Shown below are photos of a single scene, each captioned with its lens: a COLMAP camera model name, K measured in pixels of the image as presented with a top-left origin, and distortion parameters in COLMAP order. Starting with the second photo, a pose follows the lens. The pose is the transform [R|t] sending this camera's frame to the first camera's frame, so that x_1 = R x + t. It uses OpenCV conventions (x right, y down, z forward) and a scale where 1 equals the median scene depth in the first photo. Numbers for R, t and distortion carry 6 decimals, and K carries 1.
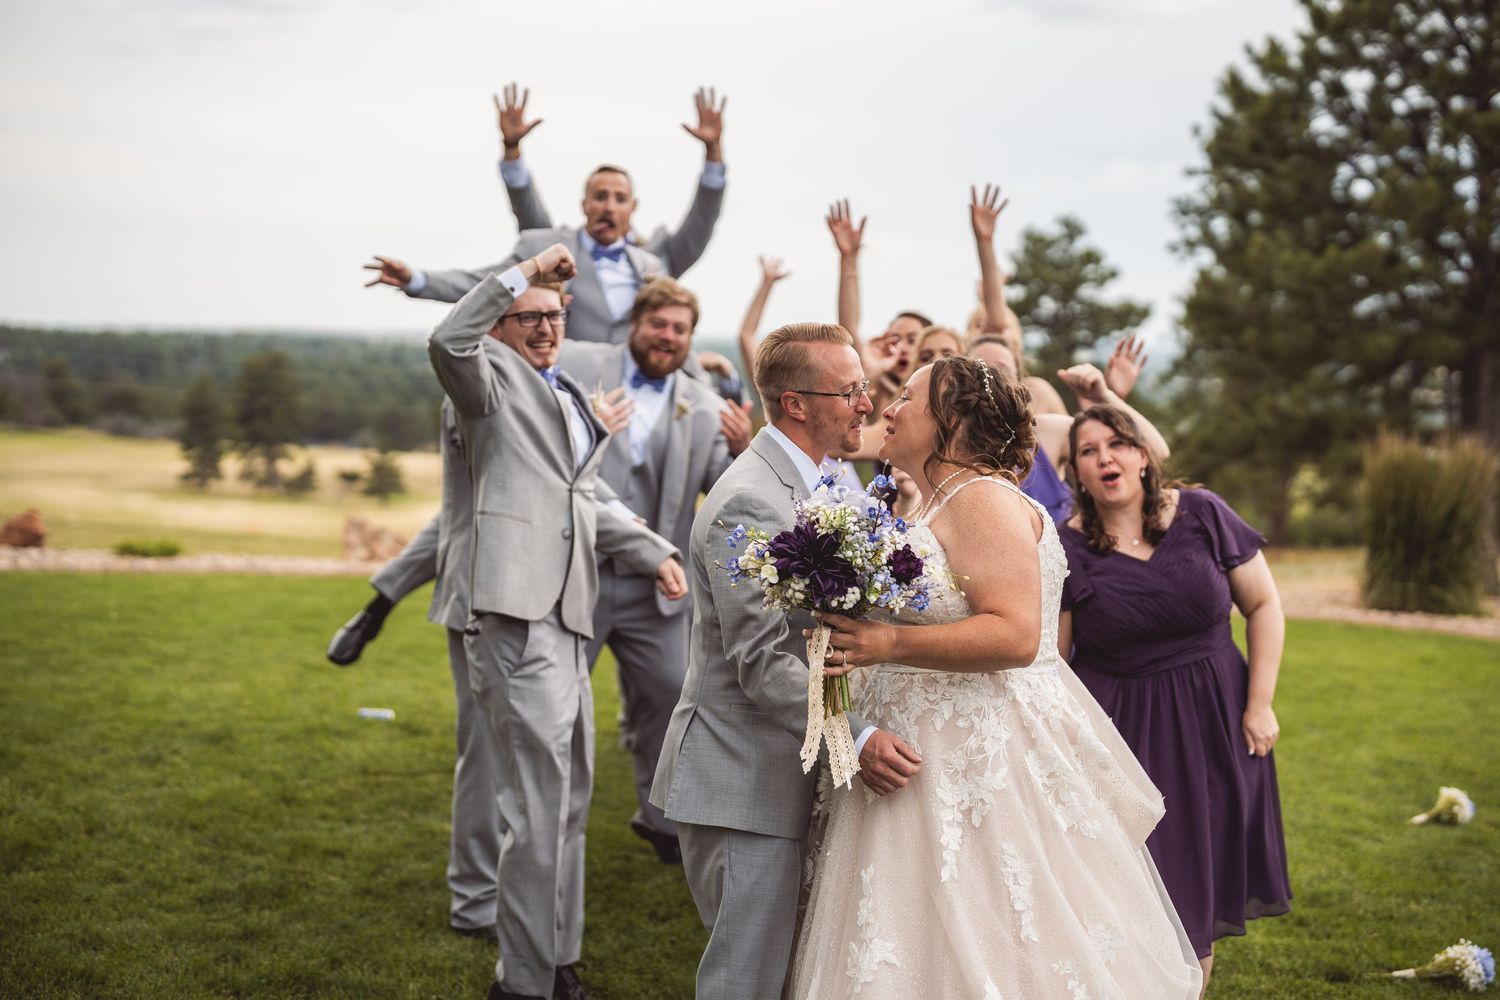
lens RADIAL K [[2175.0, 0, 750.0], [0, 2175.0, 500.0], [0, 0, 1]] dist [-0.012180, 0.722341]
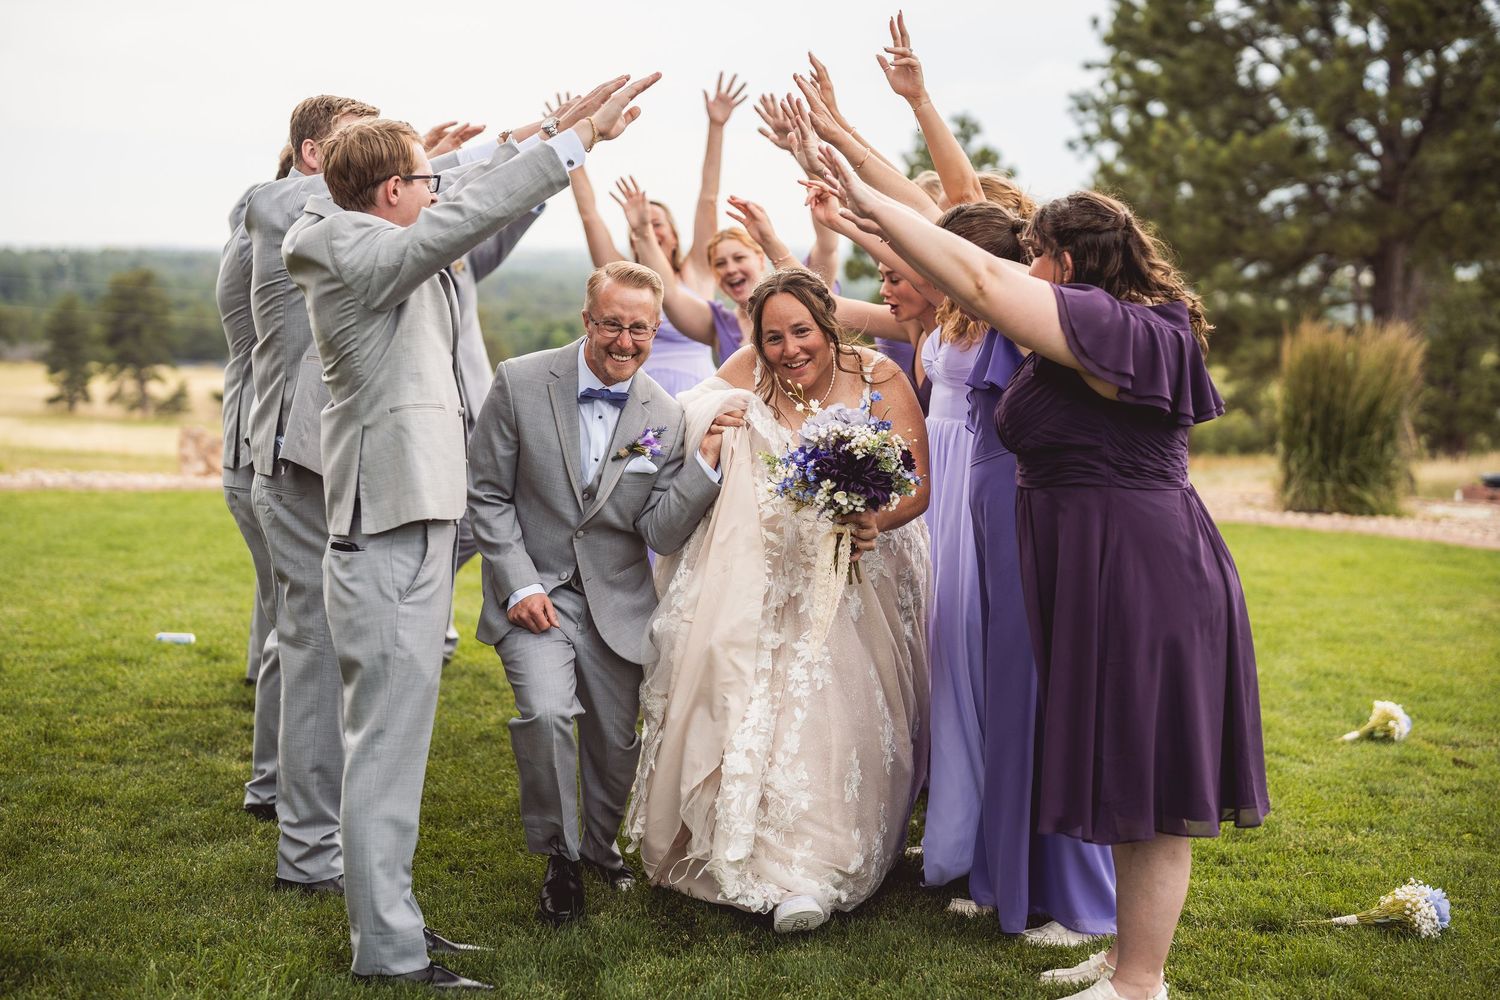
lens RADIAL K [[2143.6, 0, 711.6], [0, 2143.6, 442.7], [0, 0, 1]] dist [0.090201, 0.084853]
pose [[0.999636, -0.013297, 0.023494, 0.024336], [0.013142, 0.999891, 0.006740, 0.015253], [-0.023581, -0.006428, 0.999701, 0.114596]]
